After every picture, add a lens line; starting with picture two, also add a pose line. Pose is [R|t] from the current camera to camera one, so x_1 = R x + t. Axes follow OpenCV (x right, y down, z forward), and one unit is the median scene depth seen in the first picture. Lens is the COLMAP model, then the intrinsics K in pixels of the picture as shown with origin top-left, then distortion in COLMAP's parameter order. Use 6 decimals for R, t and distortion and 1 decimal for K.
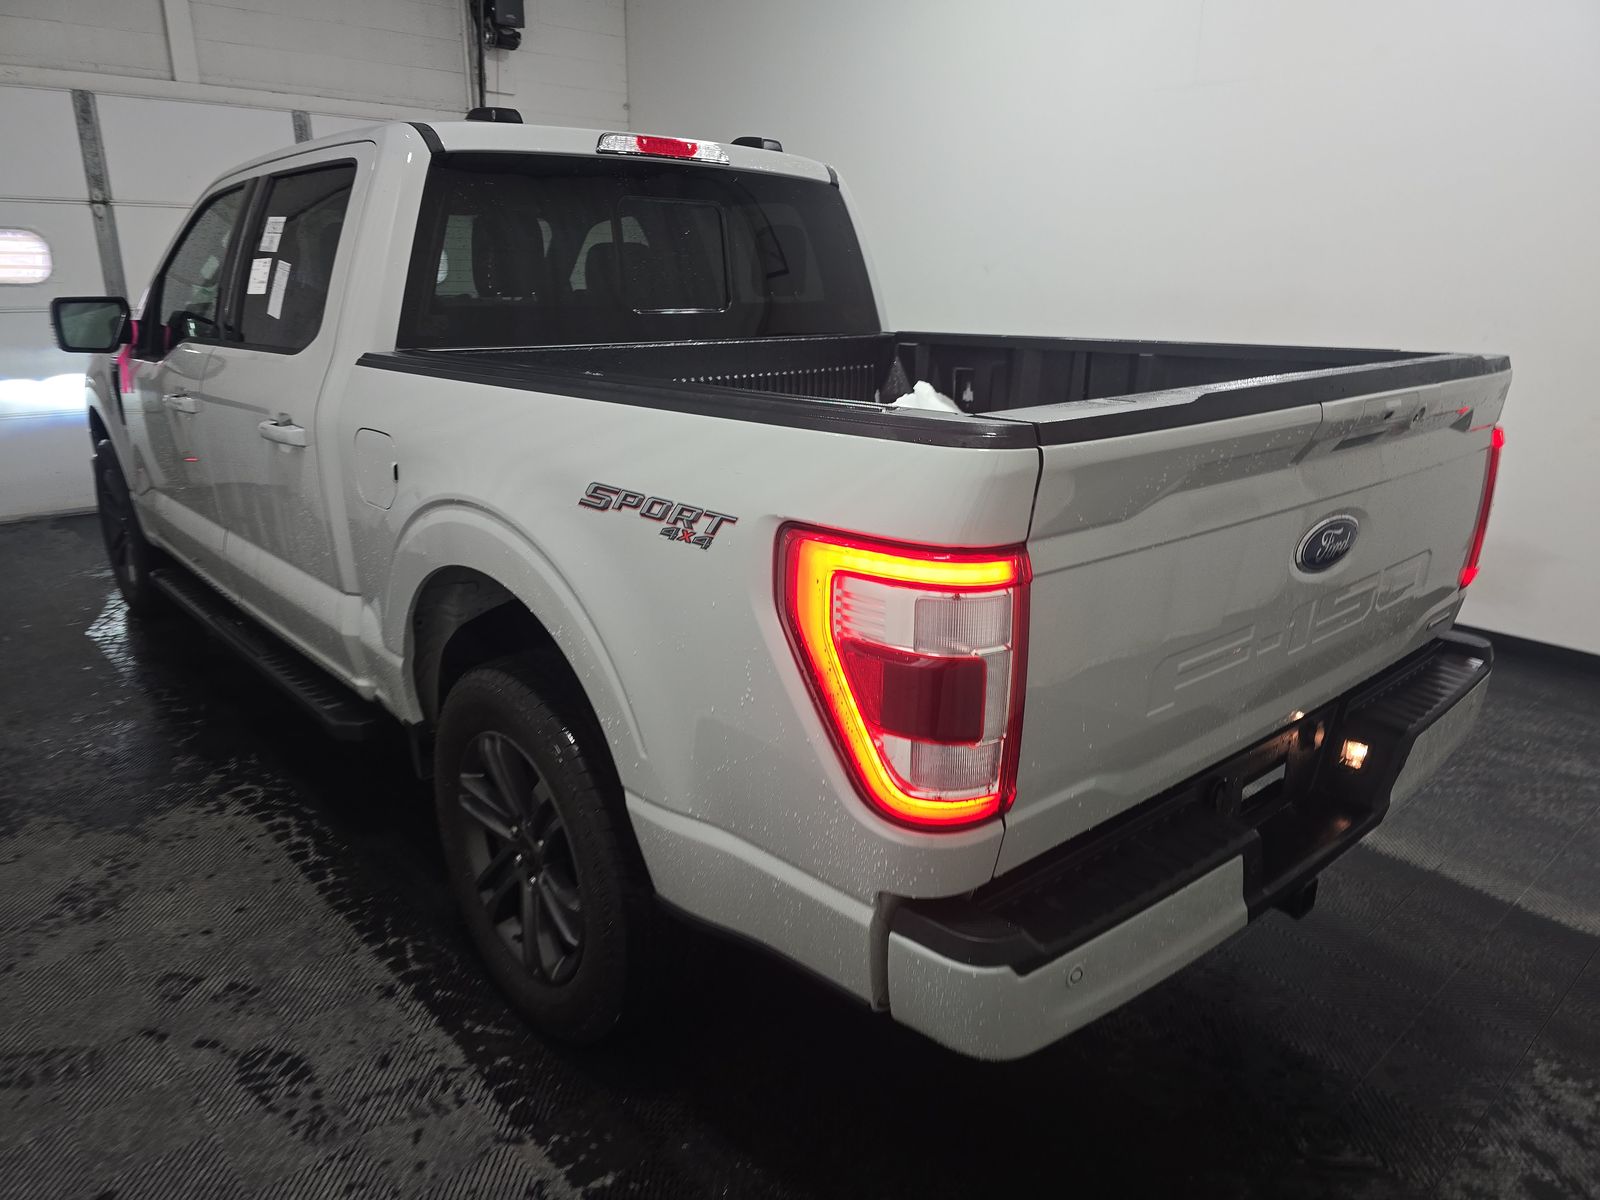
lens RADIAL K [[1085.4, 0, 788.6], [0, 1085.4, 604.3], [0, 0, 1]] dist [0.020793, -0.010122]
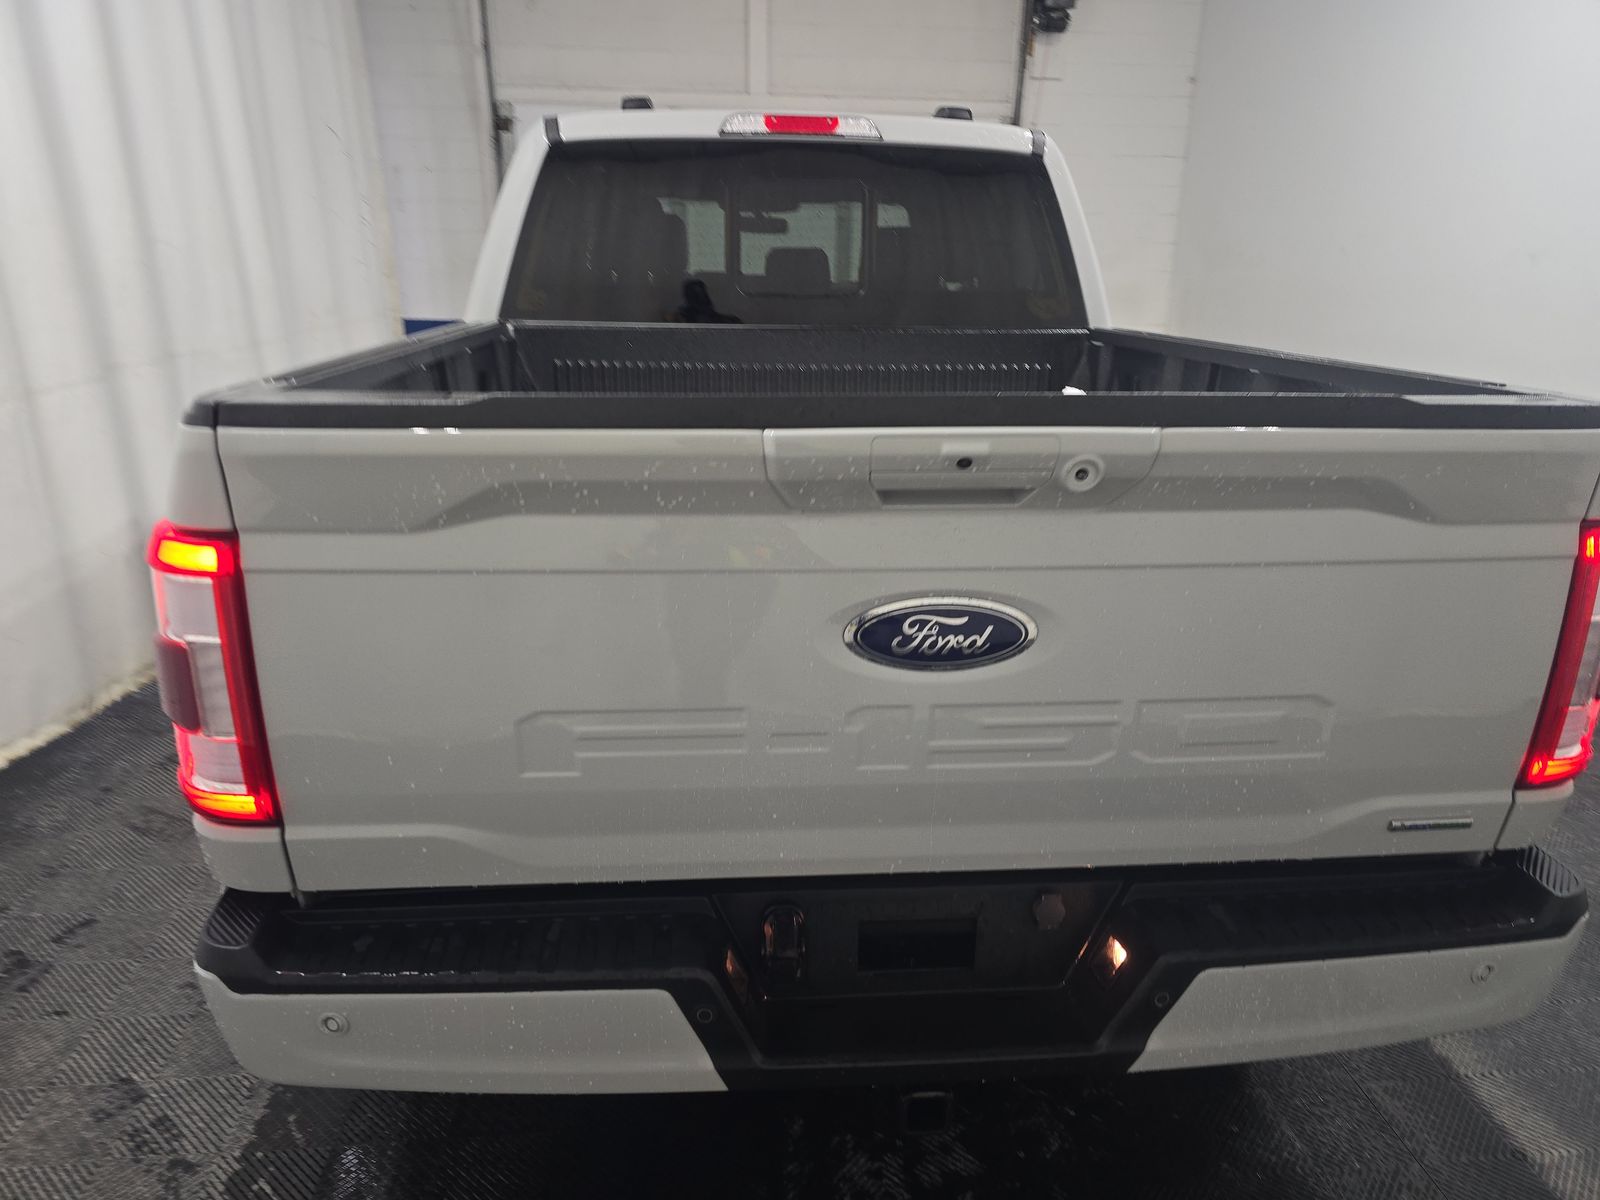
lens RADIAL K [[1085.4, 0, 795.8], [0, 1085.4, 597.6], [0, 0, 1]] dist [0.020793, -0.010122]
pose [[0.806165, 0.183346, -0.562568, 0.523475], [-0.182232, 0.981499, 0.058740, -0.066538], [0.562930, 0.055164, 0.824662, 0.233182]]
